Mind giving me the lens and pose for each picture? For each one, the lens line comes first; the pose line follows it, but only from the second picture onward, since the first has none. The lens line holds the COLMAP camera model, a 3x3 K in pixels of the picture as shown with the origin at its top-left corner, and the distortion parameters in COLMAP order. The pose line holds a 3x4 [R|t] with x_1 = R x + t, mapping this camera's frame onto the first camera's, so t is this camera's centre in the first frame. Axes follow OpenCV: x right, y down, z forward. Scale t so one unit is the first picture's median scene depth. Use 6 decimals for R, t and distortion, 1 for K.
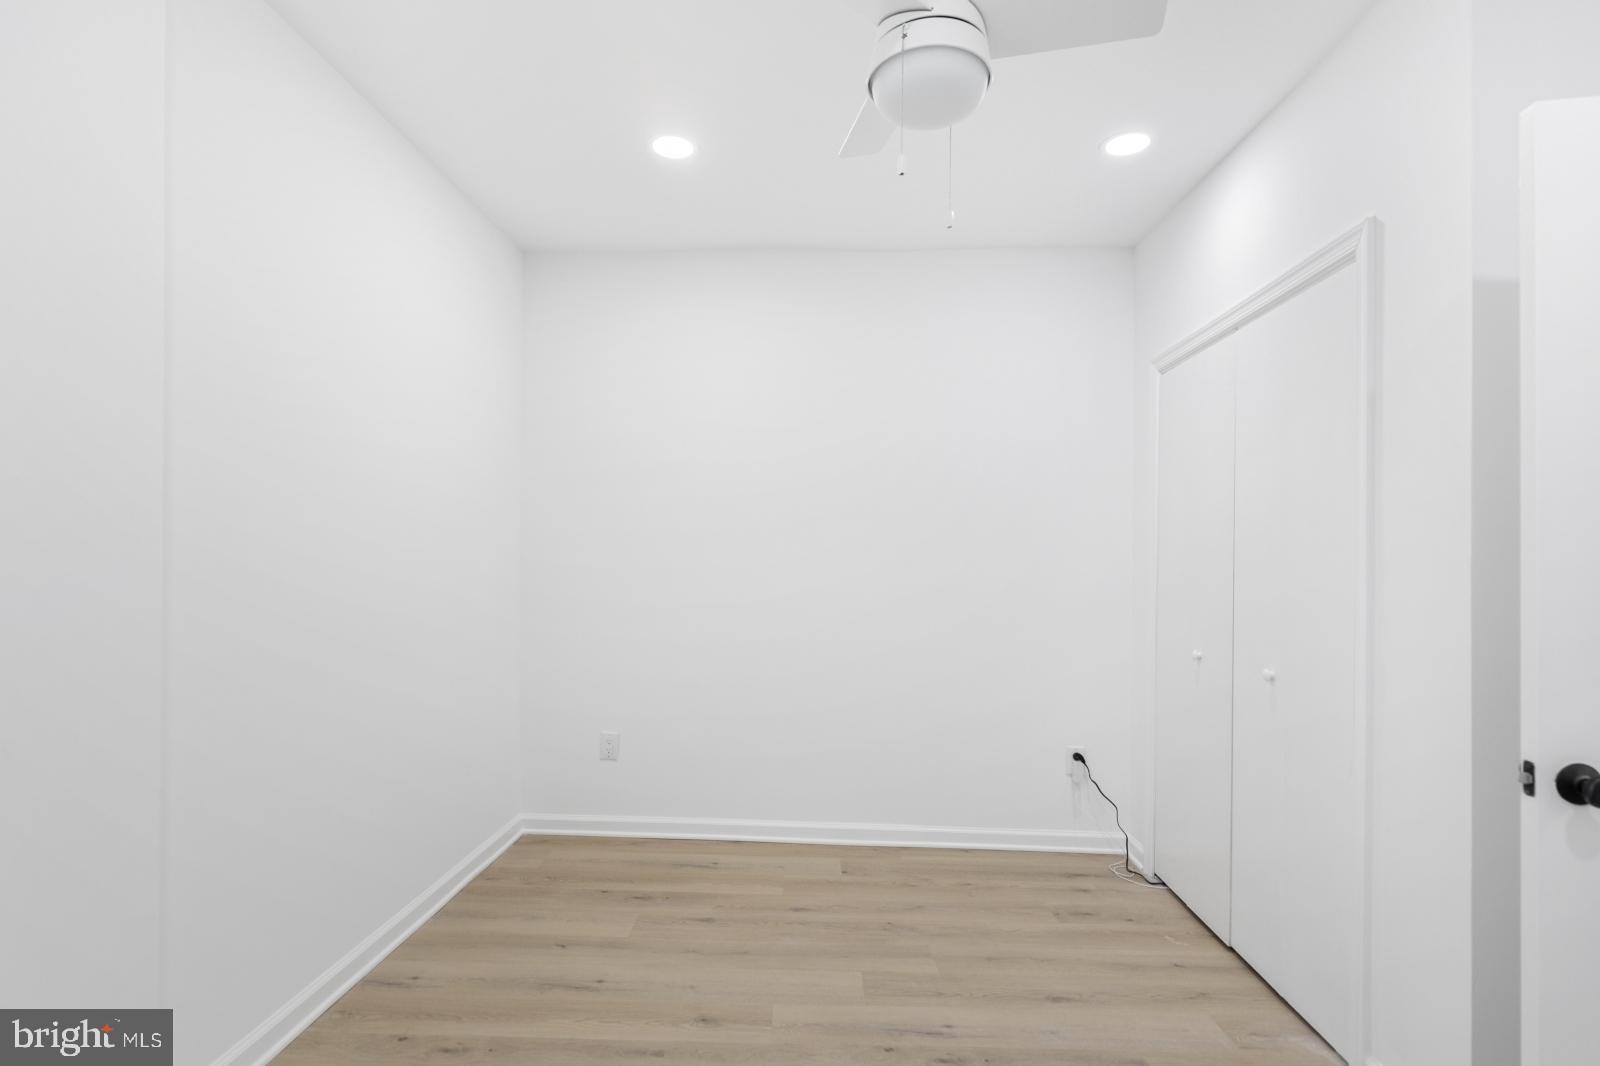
lens RADIAL K [[768.4, 0, 805.1], [0, 768.4, 551.3], [0, 0, 1]] dist [0.002028, -0.000604]
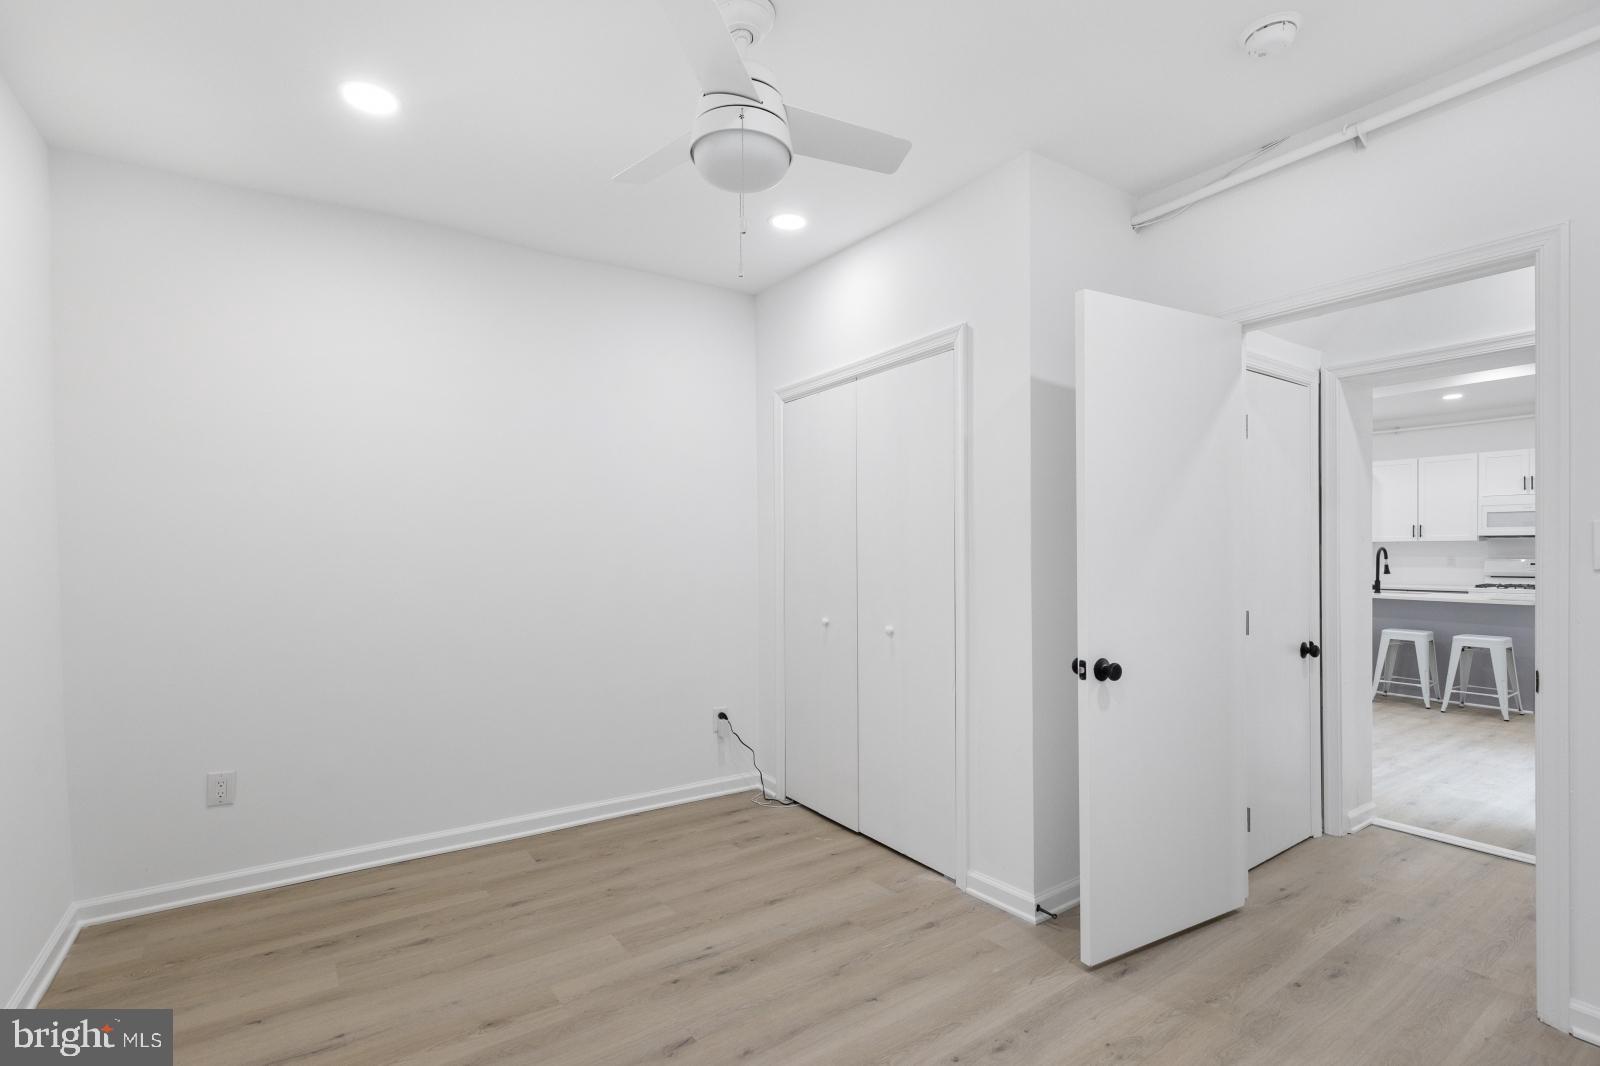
lens RADIAL K [[734.0, 0, 800.8], [0, 734.0, 554.9], [0, 0, 1]] dist [0.000219, -0.000573]
pose [[0.808929, -0.019981, 0.587567, -0.261177], [0.011174, 0.999764, 0.018614, -0.003799], [-0.587801, -0.008492, 0.808961, 0.007767]]
